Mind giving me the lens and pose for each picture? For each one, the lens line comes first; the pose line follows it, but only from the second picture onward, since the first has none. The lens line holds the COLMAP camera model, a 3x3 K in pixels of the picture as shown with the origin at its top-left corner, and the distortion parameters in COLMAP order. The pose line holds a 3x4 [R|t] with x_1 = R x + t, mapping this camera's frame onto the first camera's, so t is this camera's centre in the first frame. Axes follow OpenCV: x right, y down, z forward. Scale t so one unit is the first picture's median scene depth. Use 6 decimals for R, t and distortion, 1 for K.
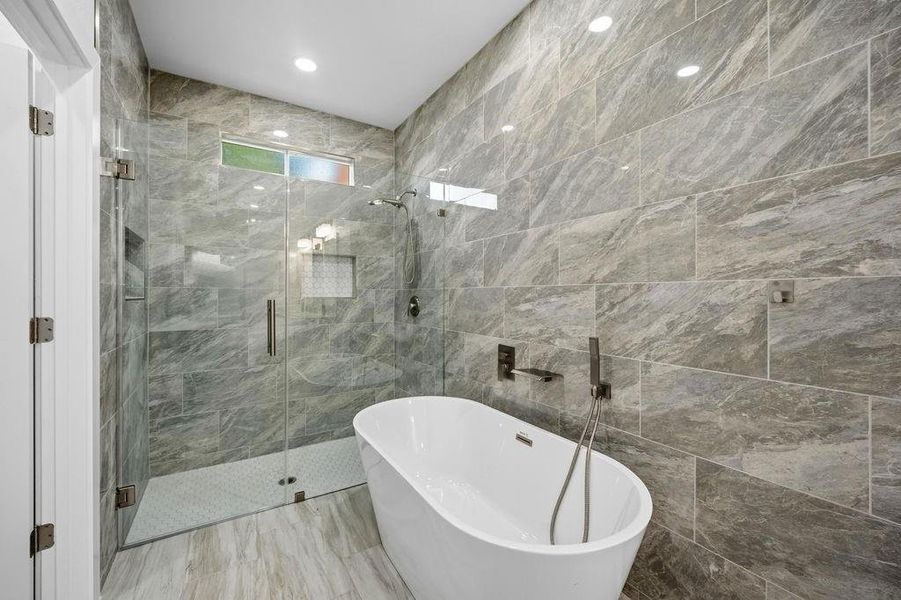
lens RADIAL K [[375.8, 0, 452.2], [0, 375.8, 294.5], [0, 0, 1]] dist [-0.002316, 0.000150]
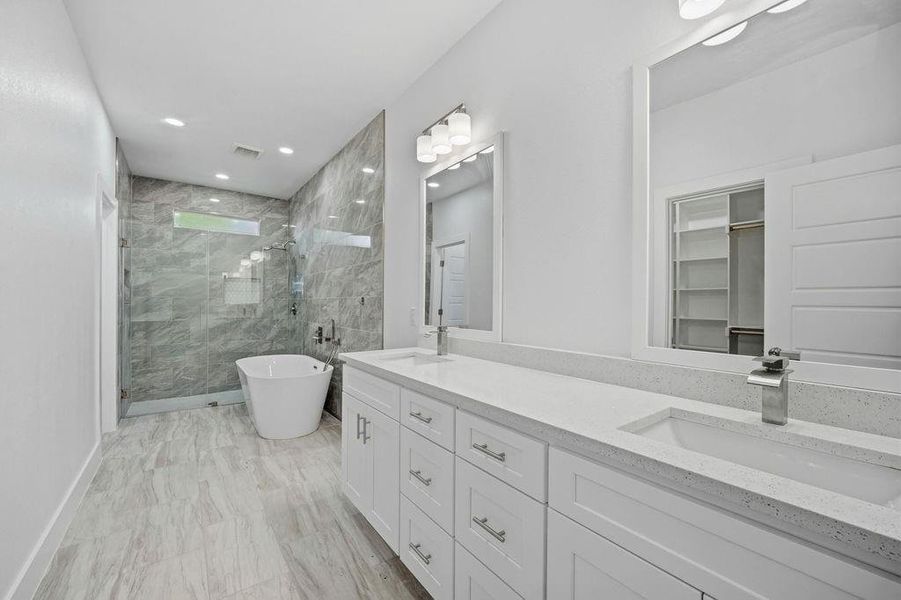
lens RADIAL K [[375.8, 0, 453.0], [0, 375.8, 303.3], [0, 0, 1]] dist [-0.002316, 0.000150]
pose [[0.997286, 0.004011, 0.073519, 0.560822], [-0.004130, 0.999990, 0.001468, 0.001445], [-0.073513, -0.001768, 0.997293, -0.852006]]
